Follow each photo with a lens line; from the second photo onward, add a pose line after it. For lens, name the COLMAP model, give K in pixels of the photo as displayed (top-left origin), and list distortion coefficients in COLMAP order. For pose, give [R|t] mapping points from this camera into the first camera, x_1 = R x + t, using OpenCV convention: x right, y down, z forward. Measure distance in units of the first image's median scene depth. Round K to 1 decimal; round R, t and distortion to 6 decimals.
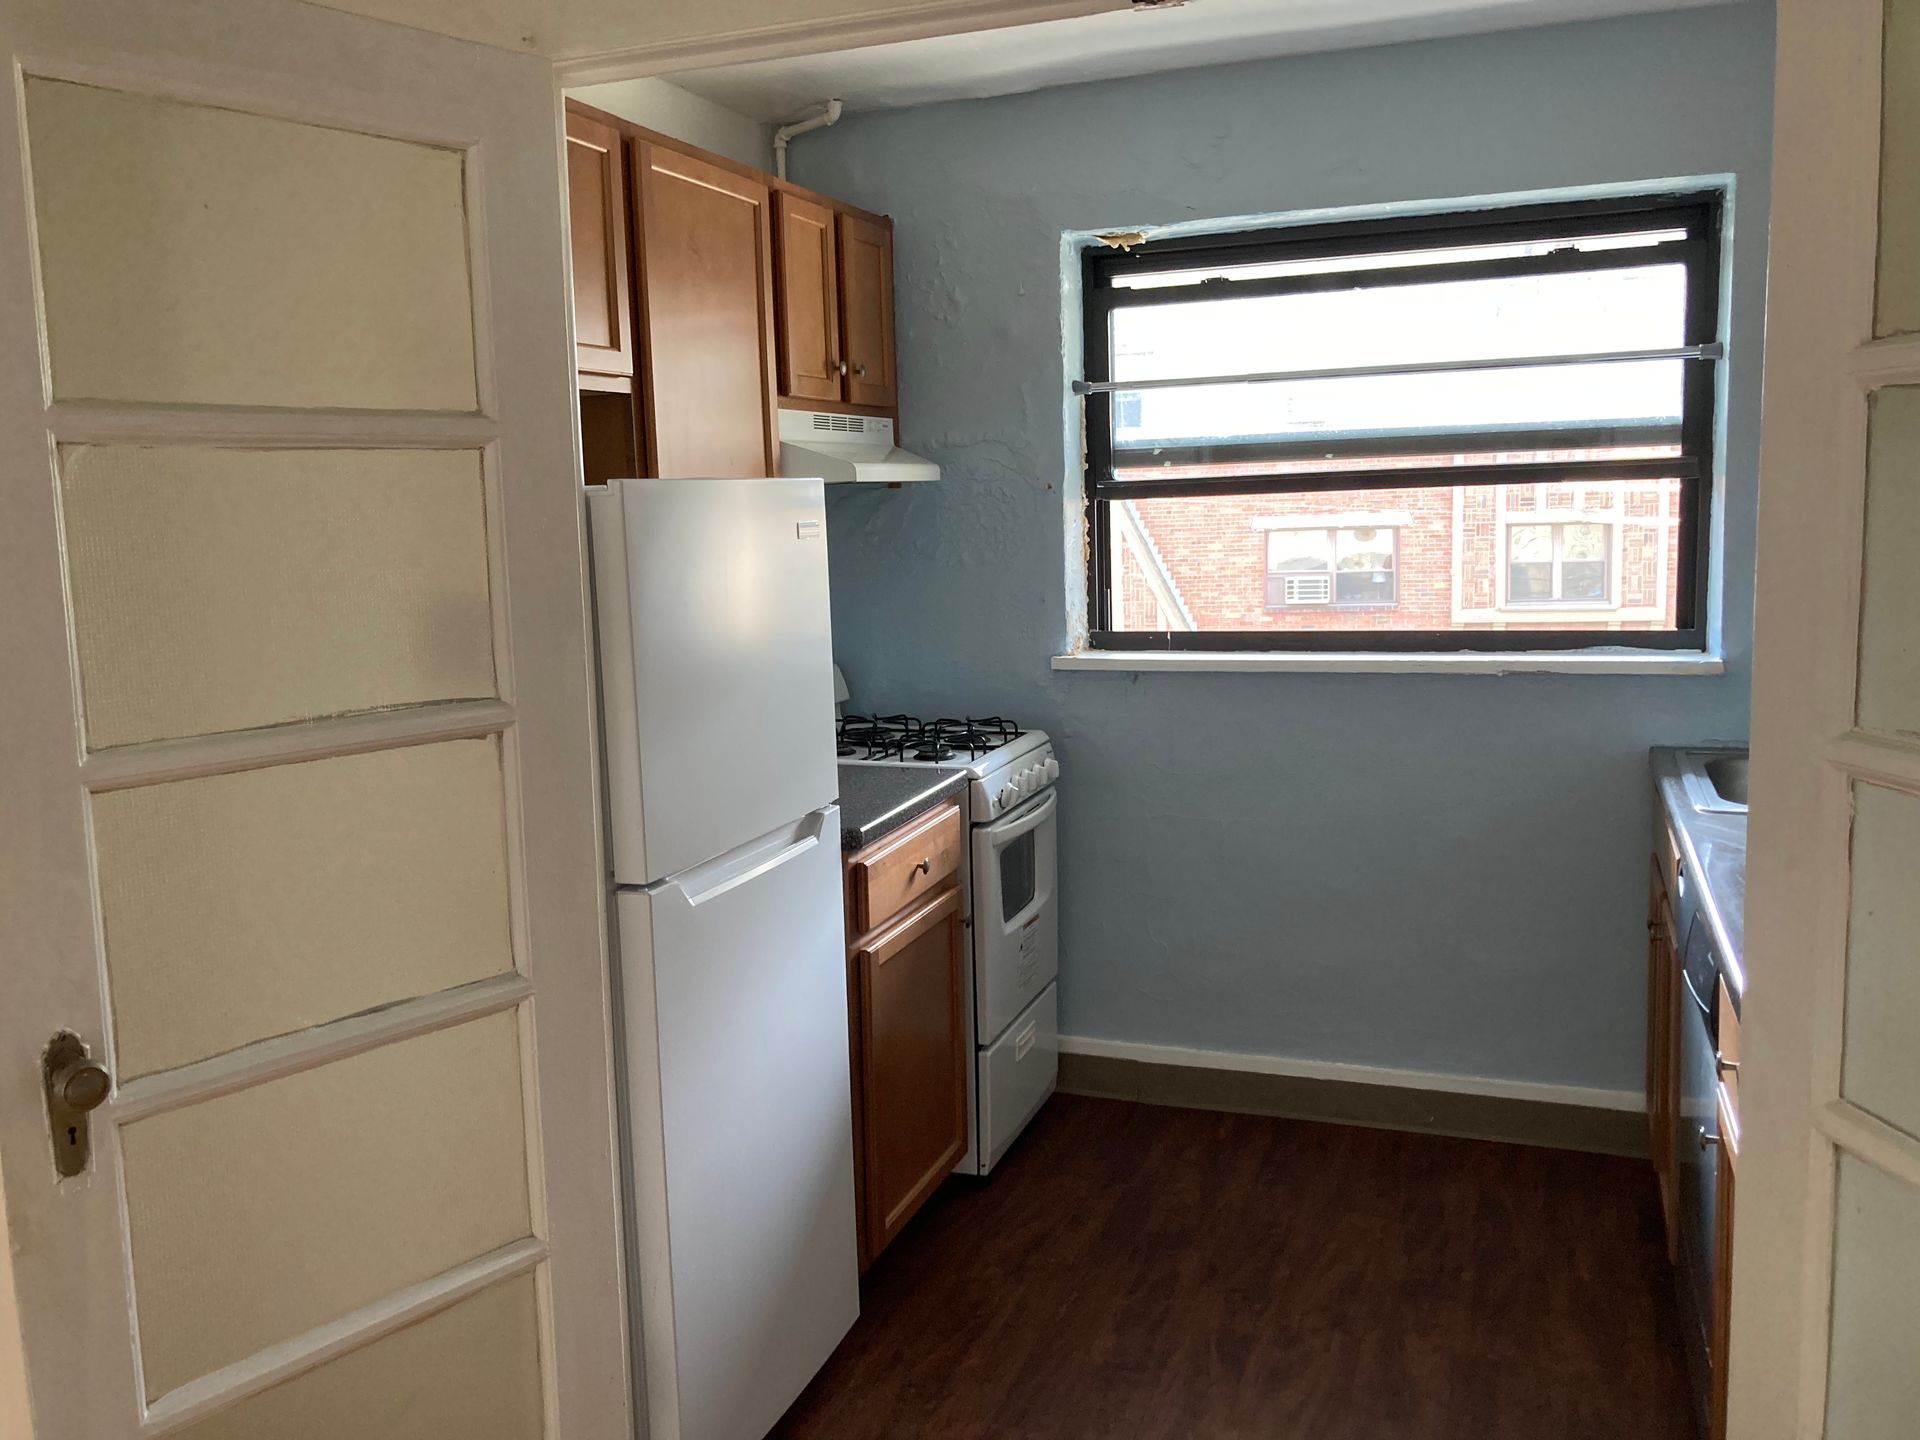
lens RADIAL K [[1592.5, 0, 960.4], [0, 1592.5, 706.4], [0, 0, 1]] dist [0.002131, 0.013394]
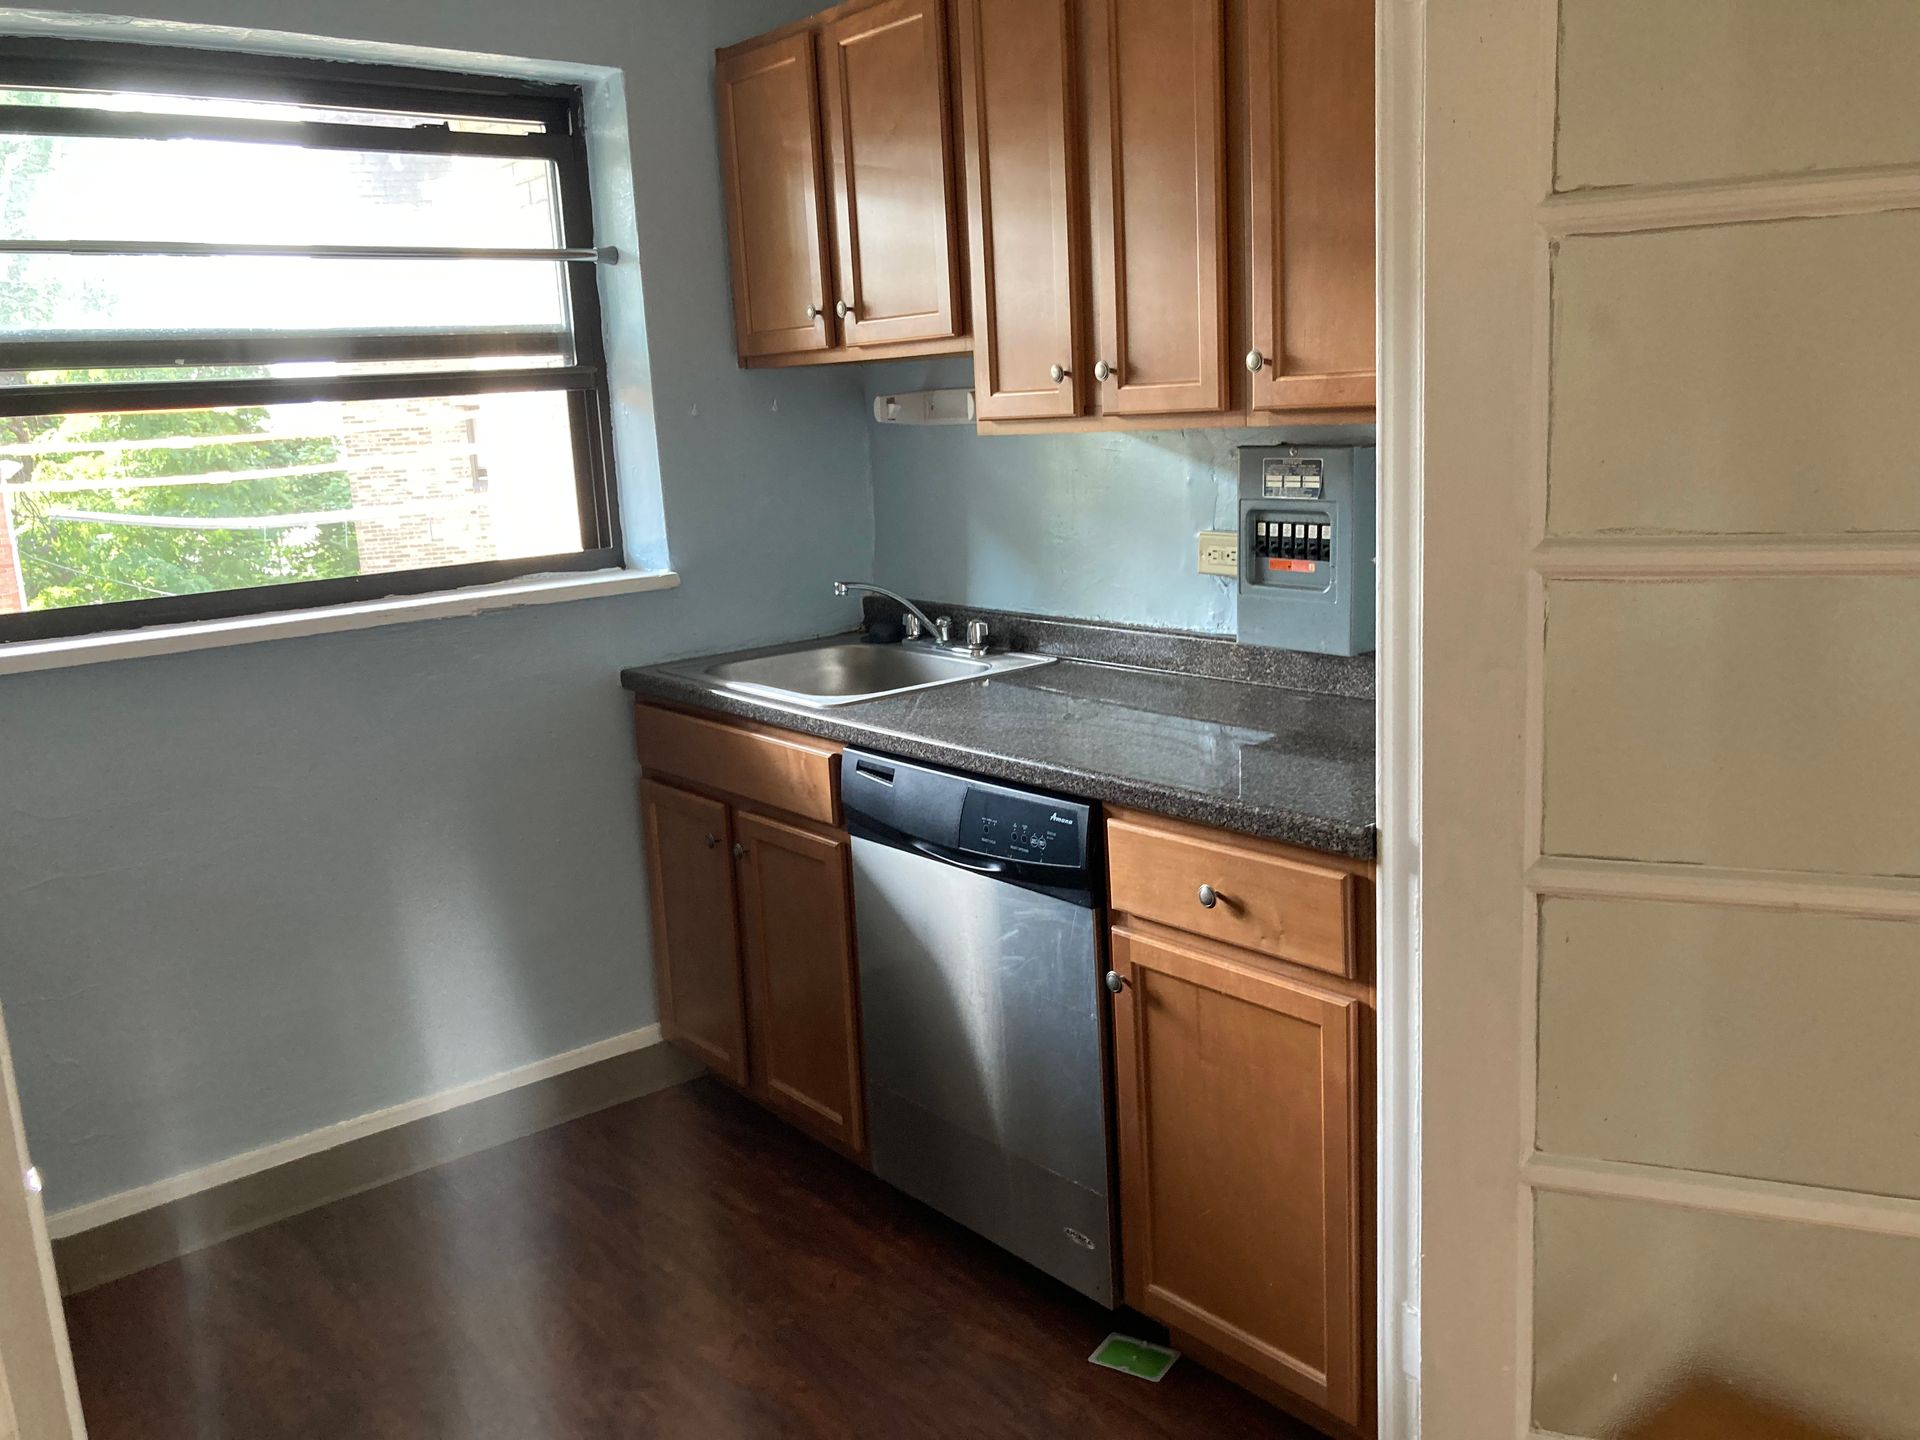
lens RADIAL K [[1592.5, 0, 960.4], [0, 1592.5, 706.4], [0, 0, 1]] dist [0.002131, 0.013394]
pose [[0.498667, -0.164796, 0.850984, -0.280262], [0.149166, 0.983429, 0.103035, -0.020380], [-0.853862, 0.075557, 0.514986, 0.331489]]
